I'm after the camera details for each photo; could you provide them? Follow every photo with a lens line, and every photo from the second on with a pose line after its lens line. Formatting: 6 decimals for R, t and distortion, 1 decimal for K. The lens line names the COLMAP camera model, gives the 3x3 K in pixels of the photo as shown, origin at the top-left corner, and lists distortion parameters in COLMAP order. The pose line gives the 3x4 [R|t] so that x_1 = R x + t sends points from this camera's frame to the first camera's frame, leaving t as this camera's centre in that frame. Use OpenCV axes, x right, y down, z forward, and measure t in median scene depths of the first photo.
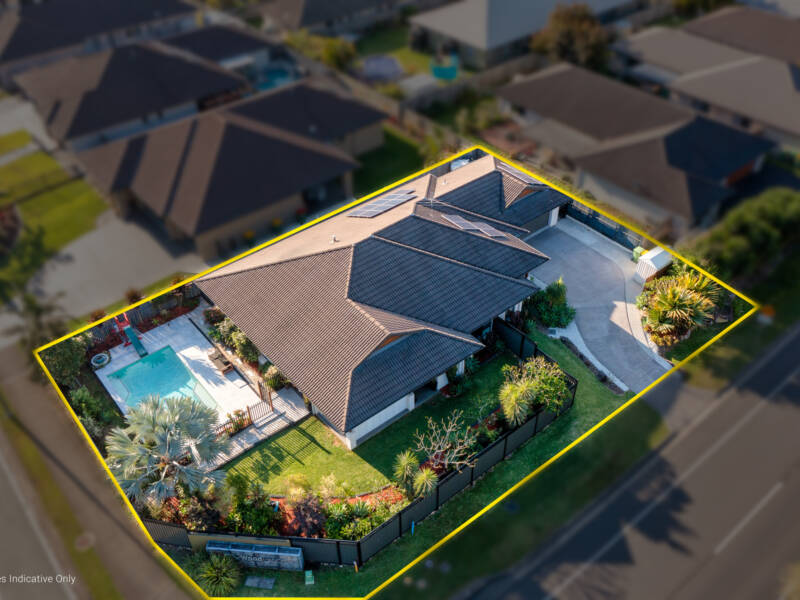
lens RADIAL K [[713.0, 0, 398.2], [0, 713.0, 300.1], [0, 0, 1]] dist [0.001509, 0.007522]
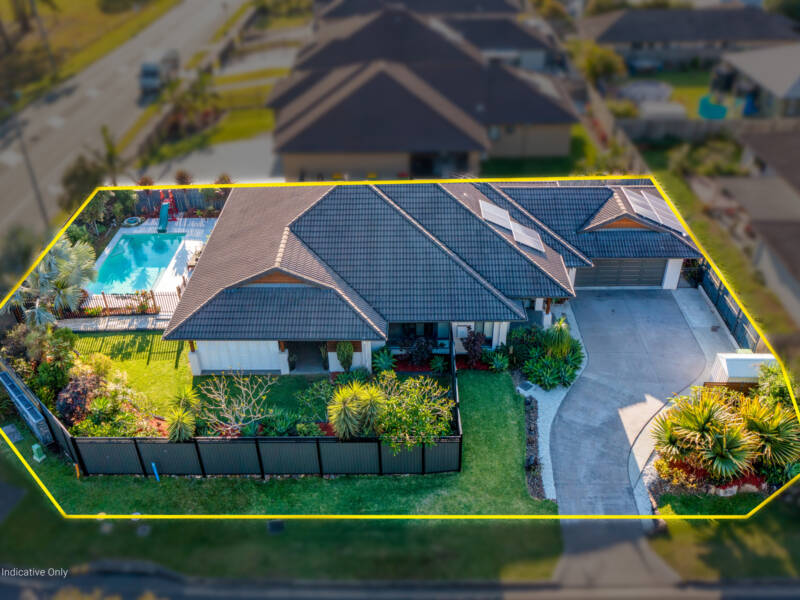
lens RADIAL K [[713.0, 0, 400.0], [0, 713.0, 300.1], [0, 0, 1]] dist [0.001509, 0.007522]
pose [[0.759003, 0.358158, -0.543726, 0.477421], [-0.416964, 0.908772, 0.016566, 0.006751], [0.500056, 0.214140, 0.839100, 0.319851]]
